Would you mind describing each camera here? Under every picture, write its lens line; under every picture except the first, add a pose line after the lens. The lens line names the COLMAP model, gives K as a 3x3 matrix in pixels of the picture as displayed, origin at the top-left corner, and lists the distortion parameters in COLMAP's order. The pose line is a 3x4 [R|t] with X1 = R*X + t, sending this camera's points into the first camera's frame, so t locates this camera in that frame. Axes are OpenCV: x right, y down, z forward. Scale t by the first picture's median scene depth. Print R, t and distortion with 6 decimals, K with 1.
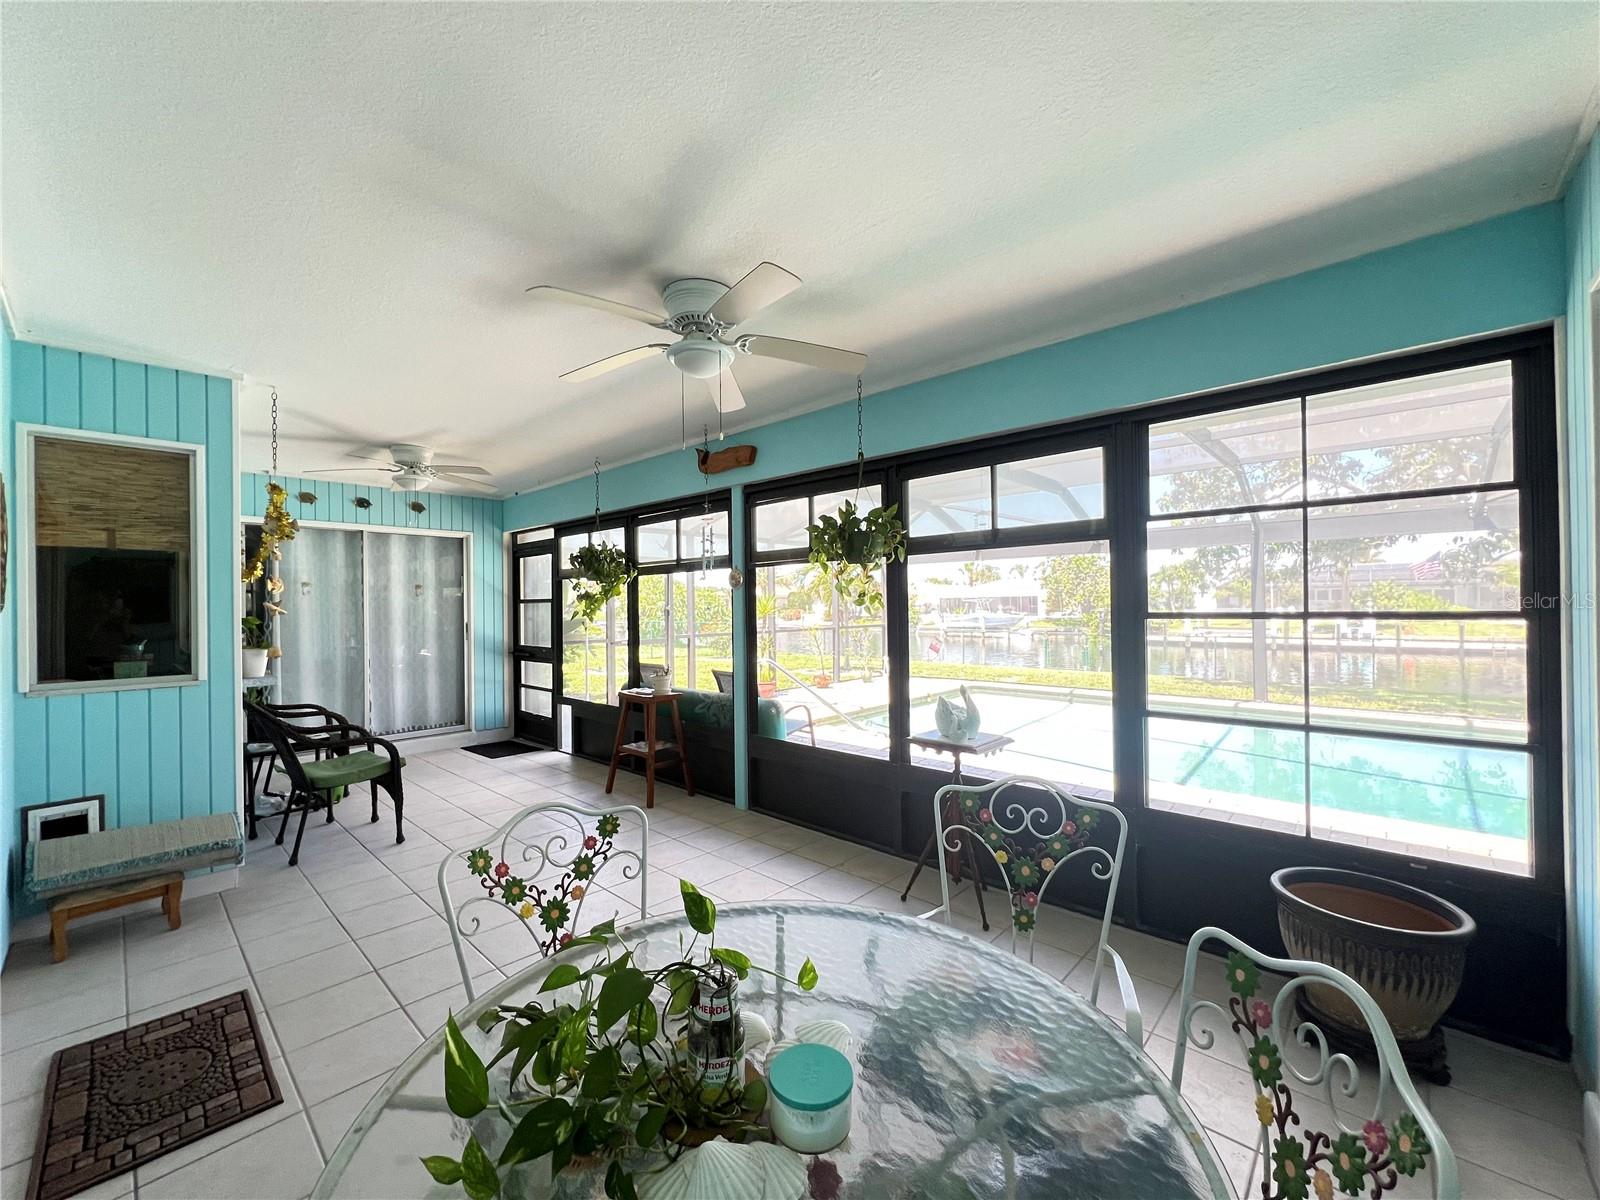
lens RADIAL K [[642.2, 0, 800.0], [0, 642.2, 600.0], [0, 0, 1]] dist [-0.000399, 0.000110]
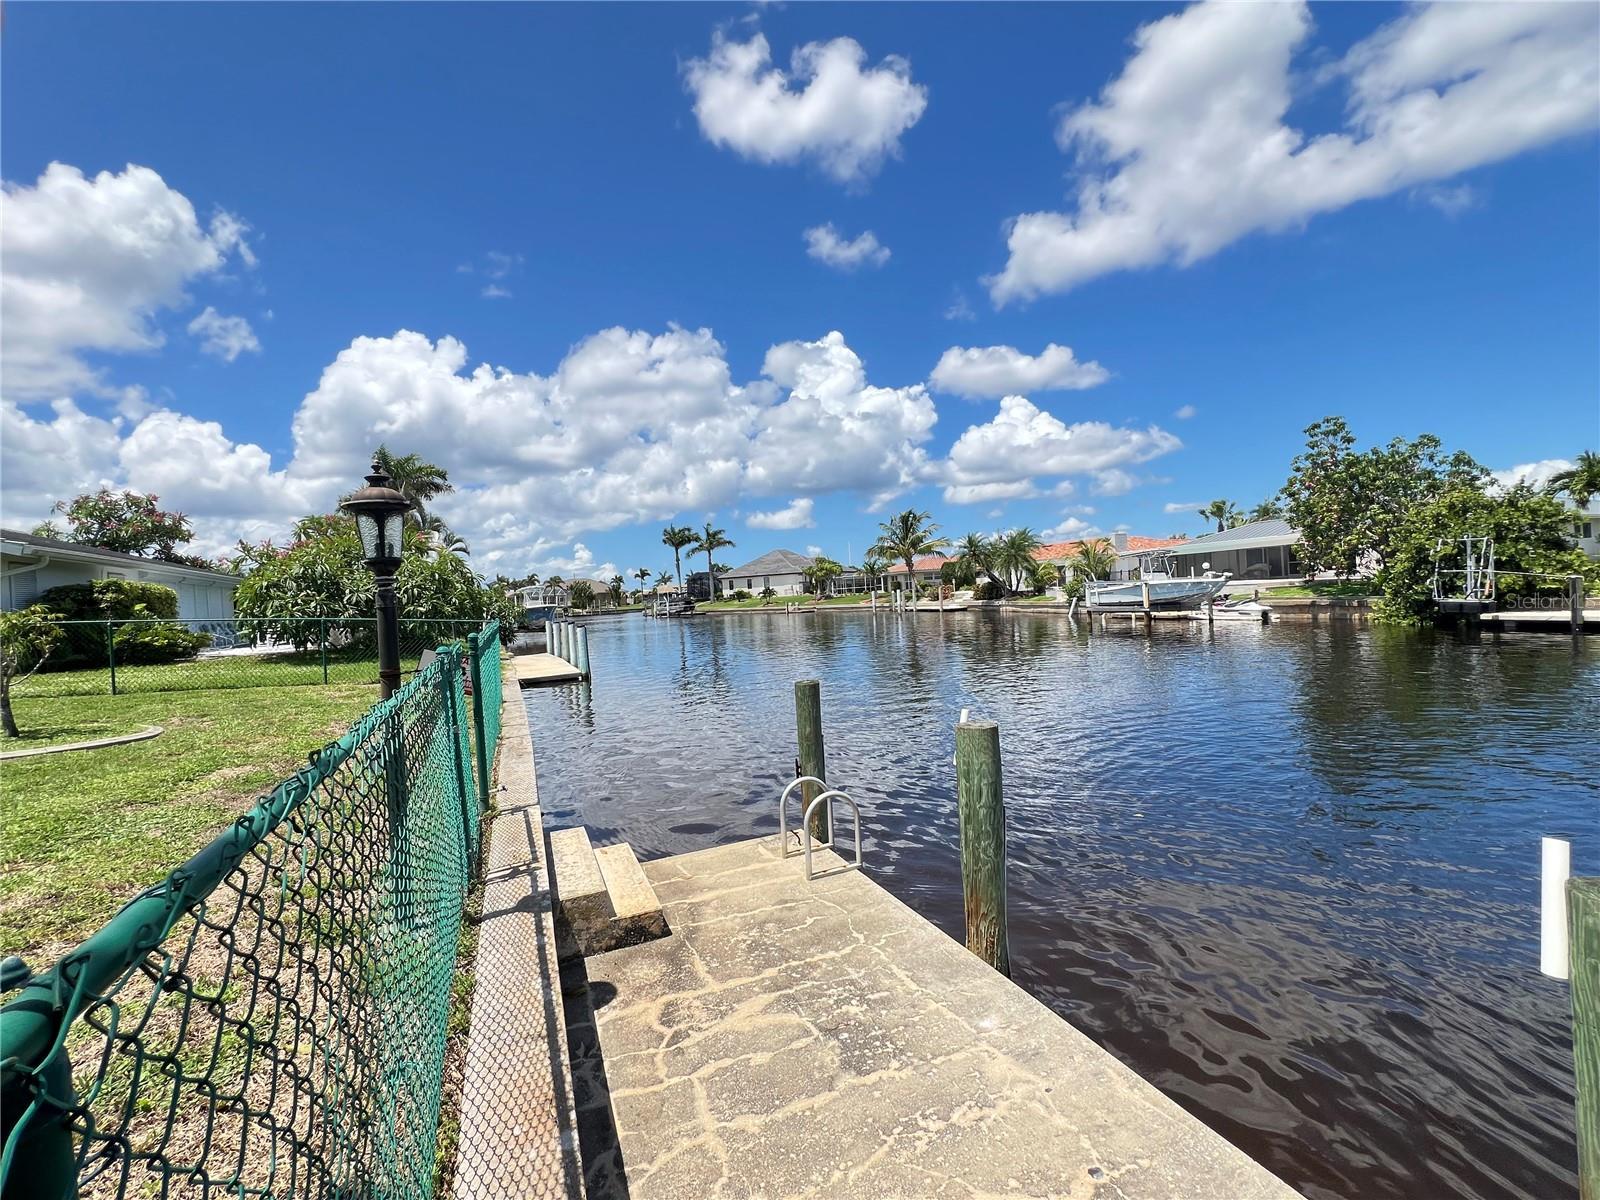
lens RADIAL K [[670.0, 0, 799.0], [0, 670.0, 607.2], [0, 0, 1]] dist [0.001737, 0.000692]
pose [[0.920303, -0.032365, -0.389865, 0.338018], [0.047682, 0.998422, 0.029672, 0.020614], [0.388289, -0.045897, 0.920394, 0.492099]]
